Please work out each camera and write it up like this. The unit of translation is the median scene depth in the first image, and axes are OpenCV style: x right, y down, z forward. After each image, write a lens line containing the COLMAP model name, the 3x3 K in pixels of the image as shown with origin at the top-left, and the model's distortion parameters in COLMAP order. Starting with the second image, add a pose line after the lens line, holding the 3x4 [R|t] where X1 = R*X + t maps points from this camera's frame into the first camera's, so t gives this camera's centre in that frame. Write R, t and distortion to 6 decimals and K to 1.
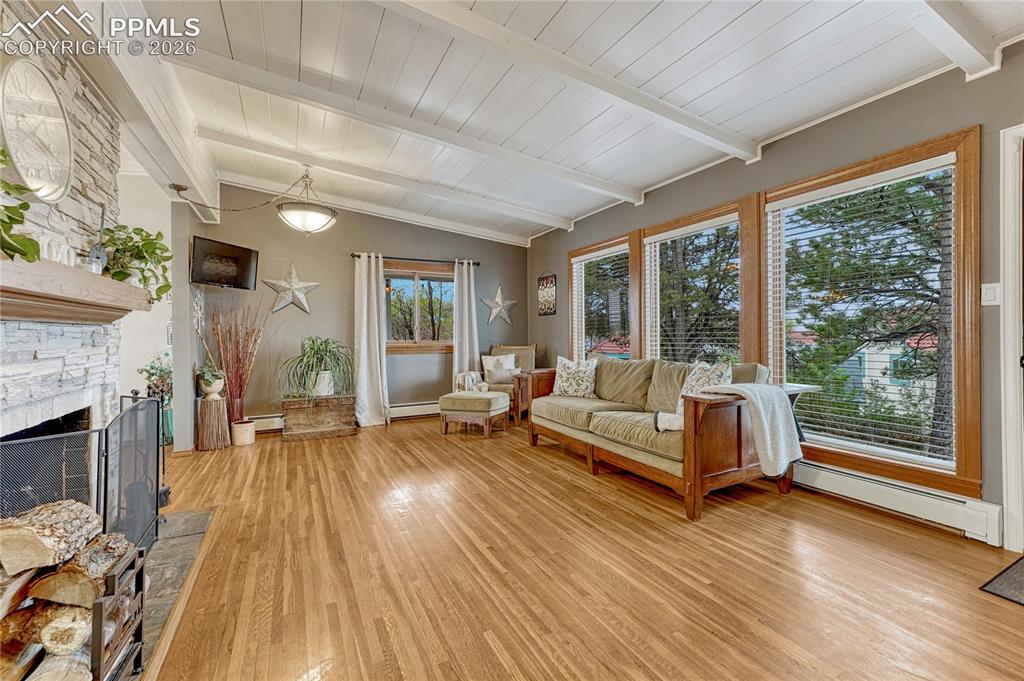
lens RADIAL K [[423.0, 0, 513.8], [0, 423.0, 339.7], [0, 0, 1]] dist [0.000827, 0.000030]
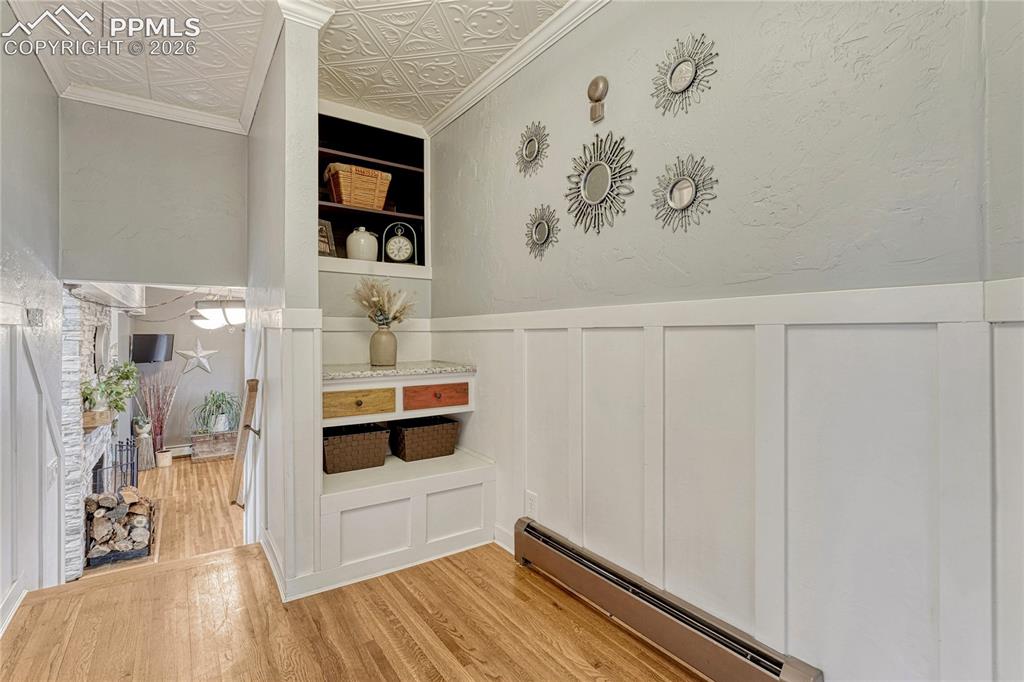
lens RADIAL K [[466.9, 0, 509.0], [0, 466.9, 338.0], [0, 0, 1]] dist [-0.000917, -0.000042]
pose [[0.992032, 0.001151, 0.125979, 0.388408], [-0.000609, 0.999990, -0.004344, -0.212416], [-0.125983, 0.004233, 0.992023, -0.844341]]
